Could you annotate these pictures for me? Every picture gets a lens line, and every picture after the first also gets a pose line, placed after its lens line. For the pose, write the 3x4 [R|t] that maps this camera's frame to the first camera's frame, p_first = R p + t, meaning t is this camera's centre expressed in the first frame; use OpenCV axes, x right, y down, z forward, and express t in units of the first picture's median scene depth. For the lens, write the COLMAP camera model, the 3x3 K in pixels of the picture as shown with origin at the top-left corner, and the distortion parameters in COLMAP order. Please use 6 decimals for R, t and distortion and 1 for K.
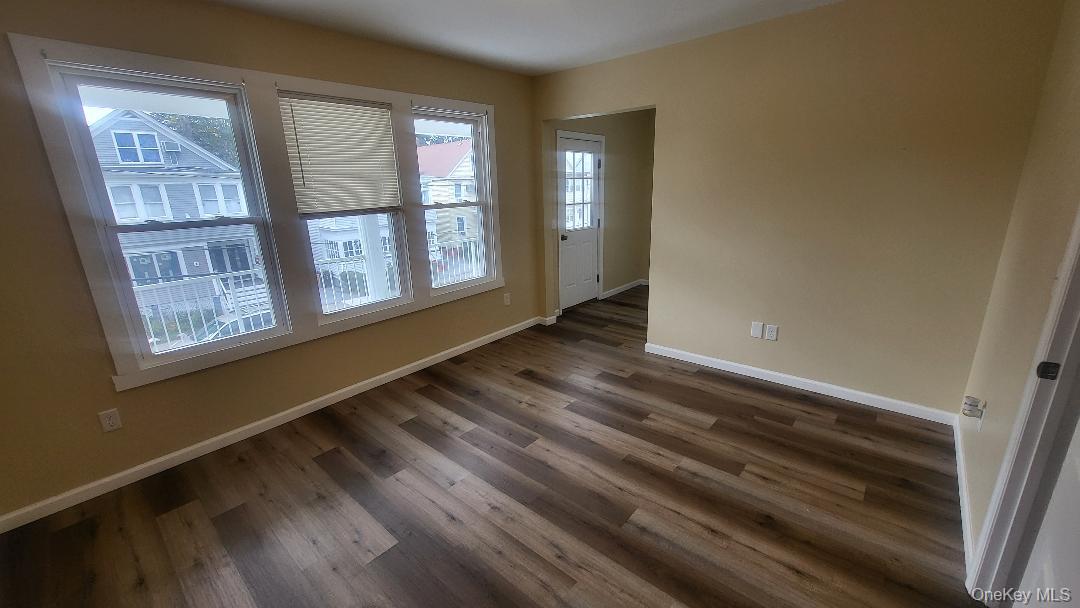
lens RADIAL K [[425.0, 0, 534.8], [0, 425.0, 303.6], [0, 0, 1]] dist [-0.000502, -0.000015]
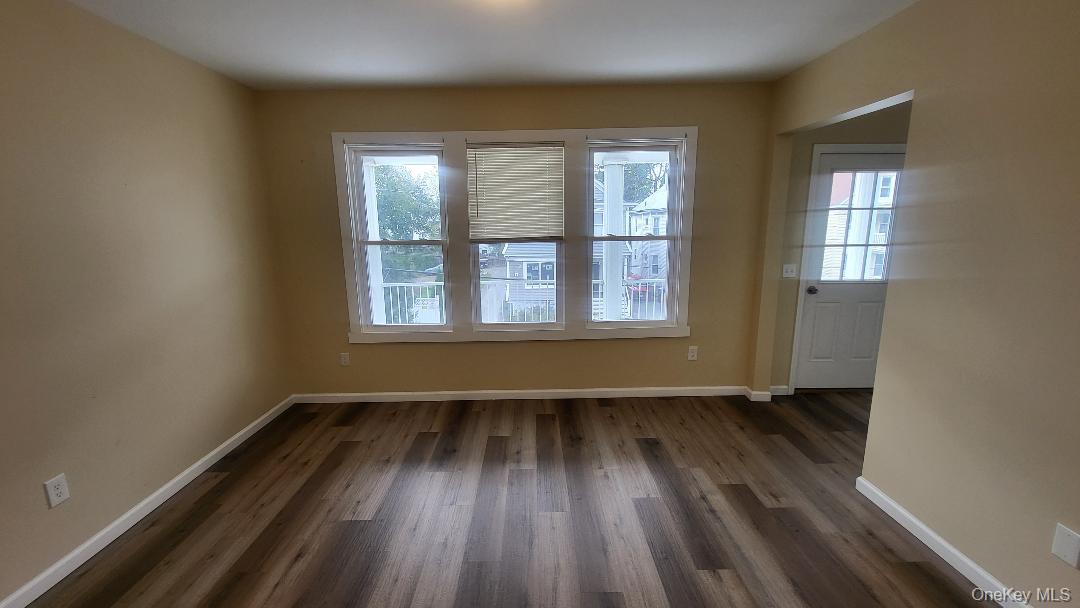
lens RADIAL K [[434.8, 0, 535.7], [0, 434.8, 303.6], [0, 0, 1]] dist [-0.000709, -0.000037]
pose [[0.669167, 0.162725, -0.725077, 0.419751], [-0.207079, 0.977913, 0.028356, -0.083066], [0.713676, 0.131173, 0.688084, 0.234216]]
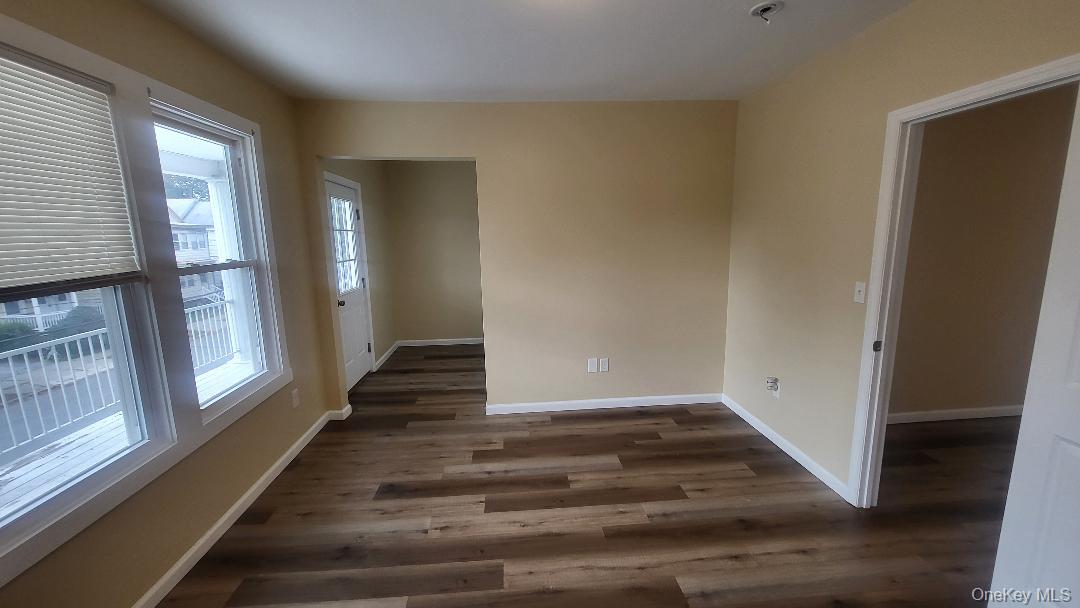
lens RADIAL K [[425.0, 0, 534.8], [0, 425.0, 303.6], [0, 0, 1]] dist [-0.000502, -0.000015]
pose [[0.699470, -0.098879, 0.707788, -0.341292], [0.188446, 0.980850, -0.049205, -0.068038], [-0.689369, 0.167797, 0.704709, 0.279343]]
